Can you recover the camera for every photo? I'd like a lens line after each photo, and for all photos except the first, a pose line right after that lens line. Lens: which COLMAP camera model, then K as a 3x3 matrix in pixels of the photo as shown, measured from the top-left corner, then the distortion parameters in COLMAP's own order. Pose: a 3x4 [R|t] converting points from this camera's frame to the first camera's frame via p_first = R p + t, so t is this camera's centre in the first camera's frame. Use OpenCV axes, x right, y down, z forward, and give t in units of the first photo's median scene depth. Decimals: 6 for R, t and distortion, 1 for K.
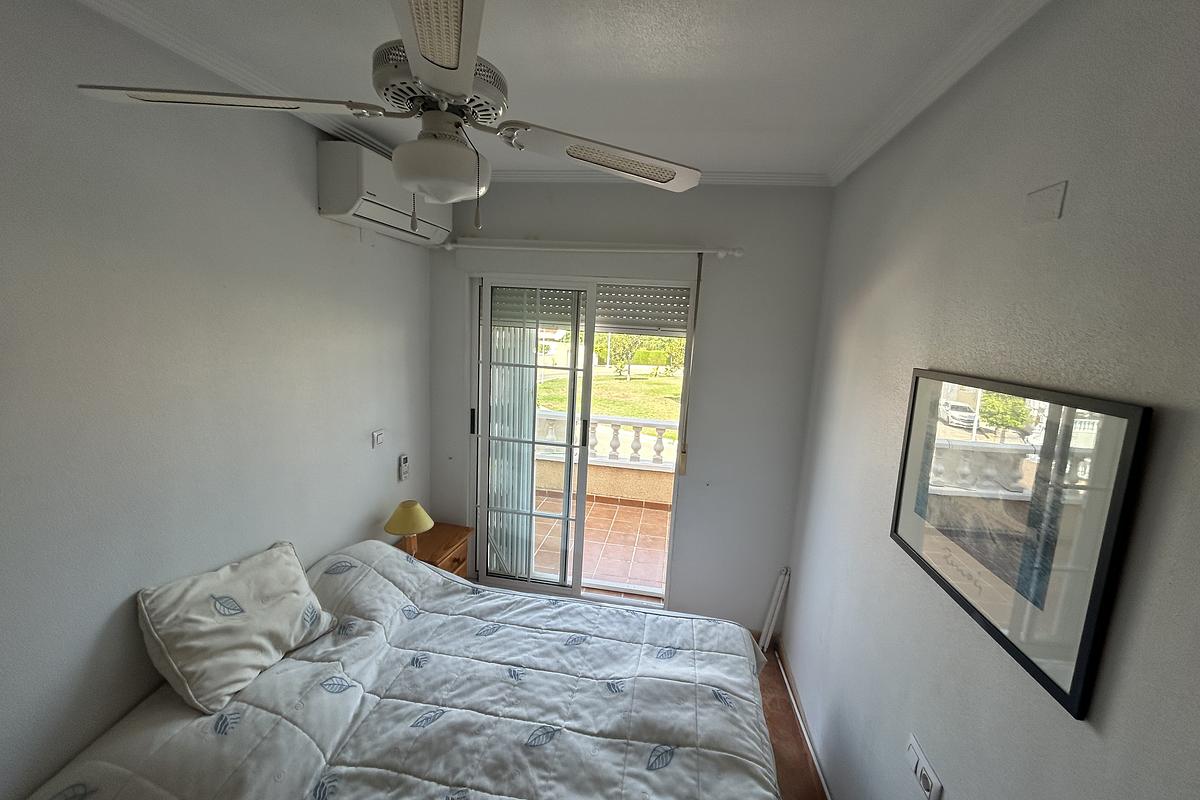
lens RADIAL K [[485.9, 0, 600.0], [0, 485.9, 400.0], [0, 0, 1]] dist [0.002992, 0.000344]
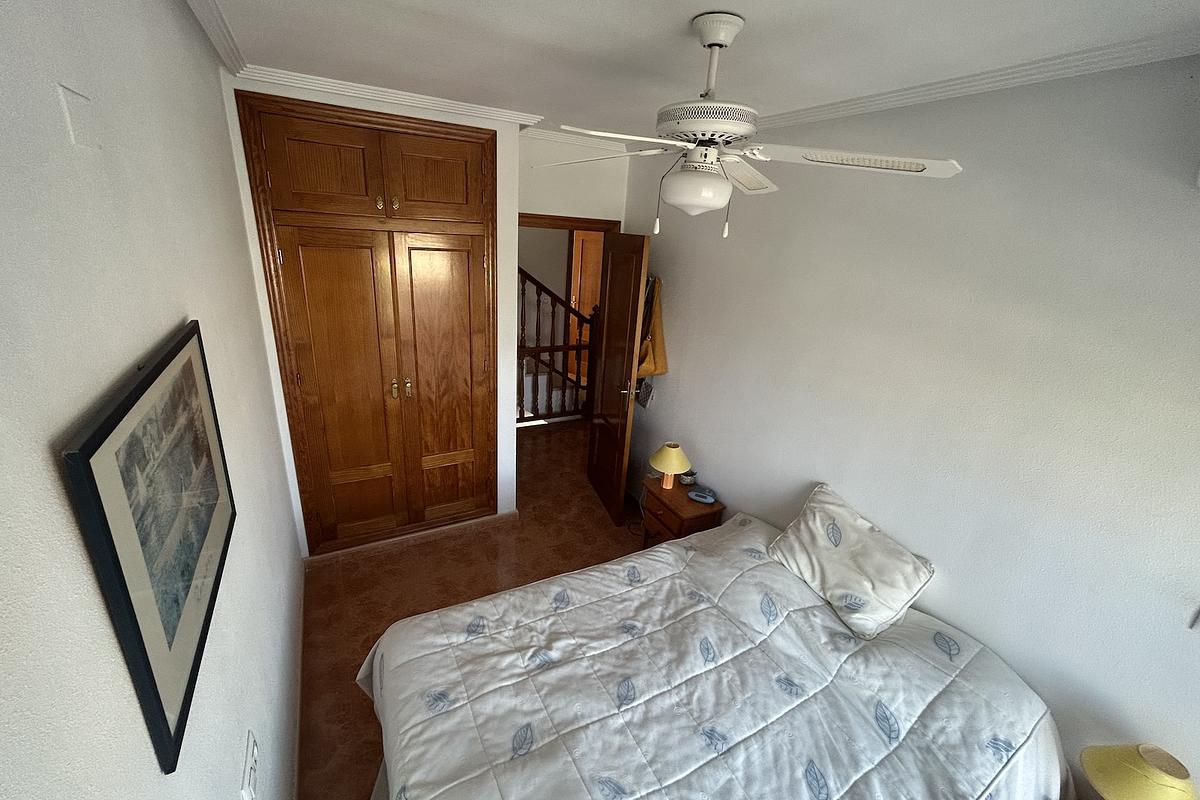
lens RADIAL K [[485.9, 0, 600.0], [0, 485.9, 400.0], [0, 0, 1]] dist [0.002992, 0.000344]
pose [[-0.776478, 0.105284, -0.621287, 0.501167], [-0.214570, 0.882849, 0.417776, -0.306081], [0.592488, 0.457704, -0.662922, 1.308638]]
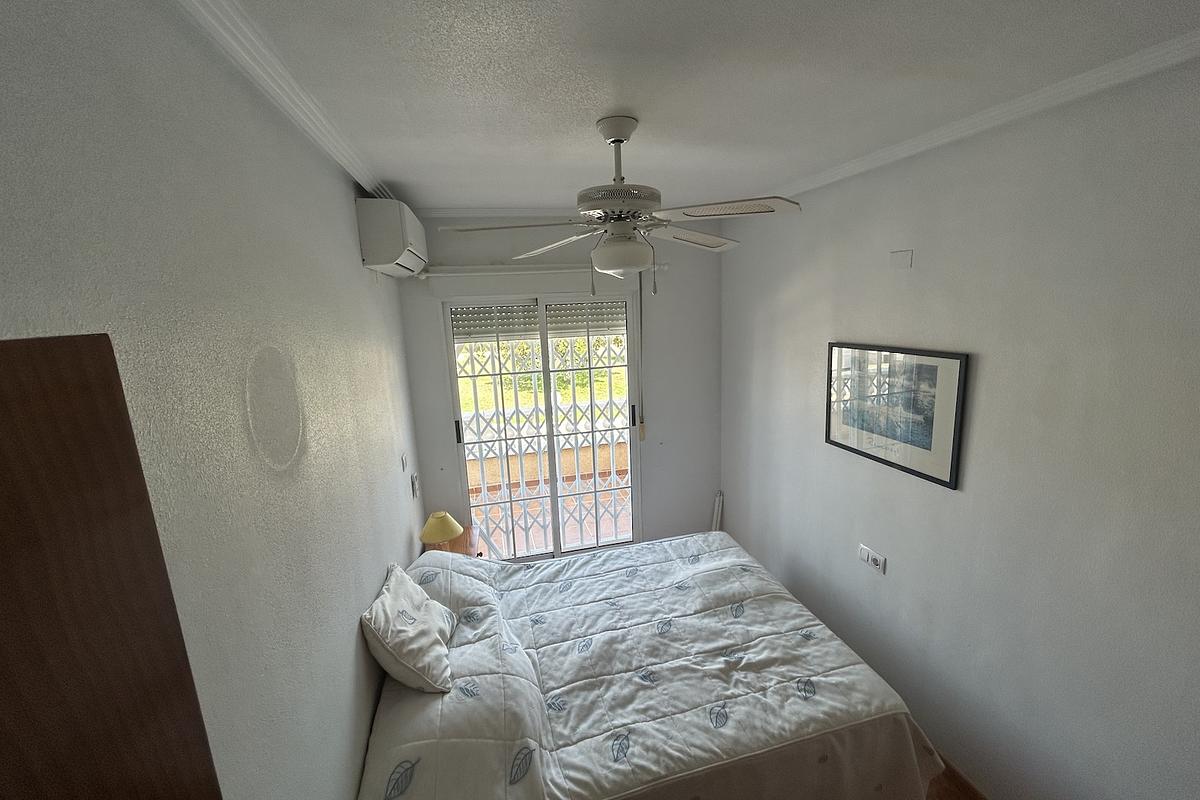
lens RADIAL K [[485.9, 0, 600.0], [0, 485.9, 400.0], [0, 0, 1]] dist [0.002992, 0.000344]
pose [[0.911135, -0.170182, 0.375329, -0.682133], [0.155897, 0.985405, 0.068353, -0.096509], [-0.381484, -0.003766, 0.924368, -0.248870]]
